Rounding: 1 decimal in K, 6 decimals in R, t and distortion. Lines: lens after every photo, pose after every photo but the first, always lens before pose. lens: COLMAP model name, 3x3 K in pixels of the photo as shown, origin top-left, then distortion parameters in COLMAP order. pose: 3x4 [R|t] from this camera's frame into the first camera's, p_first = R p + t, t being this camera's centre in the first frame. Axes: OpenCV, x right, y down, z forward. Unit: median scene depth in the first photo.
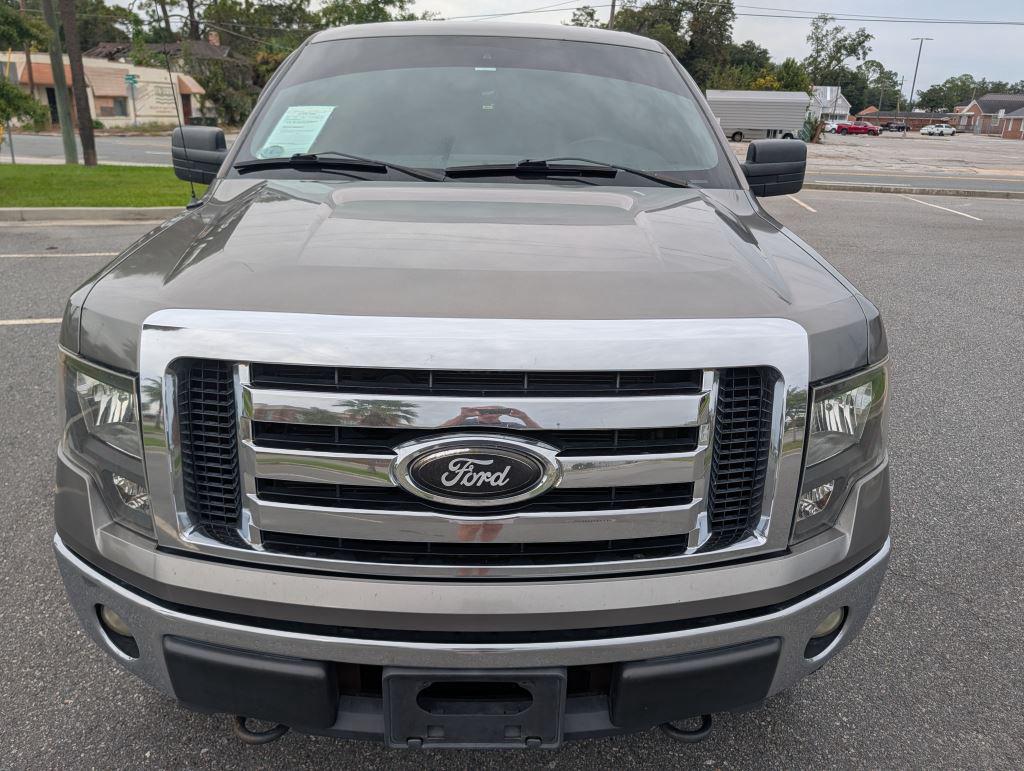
lens RADIAL K [[733.2, 0, 512.0], [0, 733.2, 385.5], [0, 0, 1]] dist [0.002335, -0.002657]
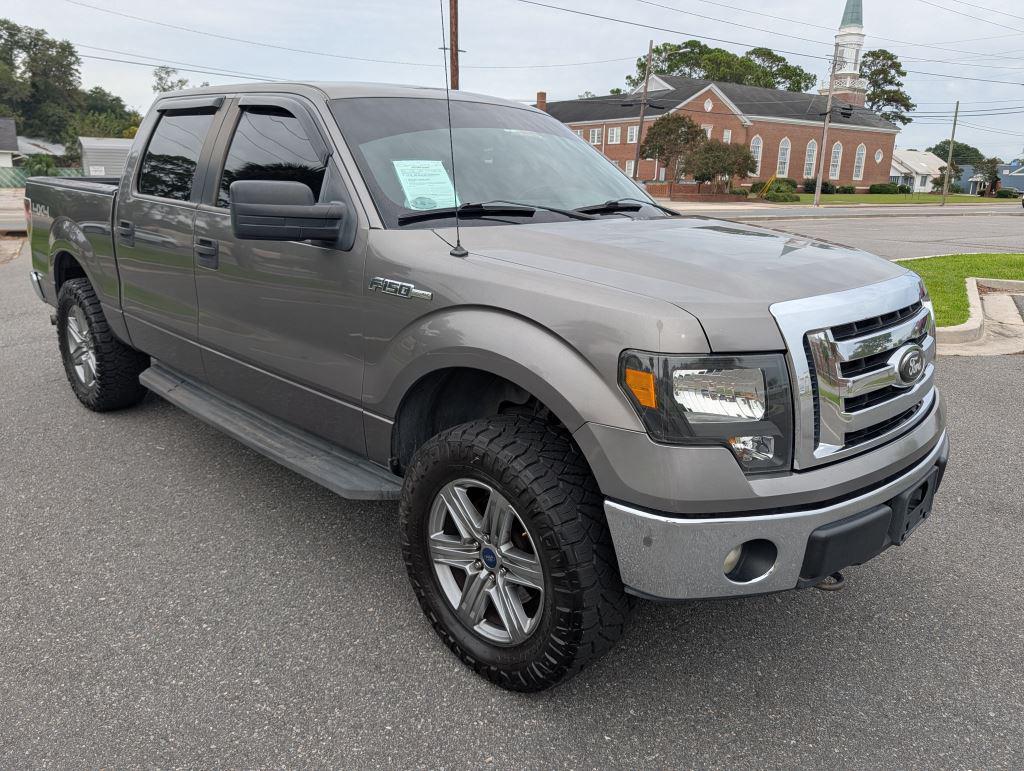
lens RADIAL K [[733.2, 0, 512.0], [0, 733.2, 385.5], [0, 0, 1]] dist [0.002335, -0.002657]
pose [[0.714127, -0.204185, 0.669575, -1.013072], [0.243824, 0.969170, 0.035497, -0.070071], [-0.656180, 0.137909, 0.741896, 0.166514]]
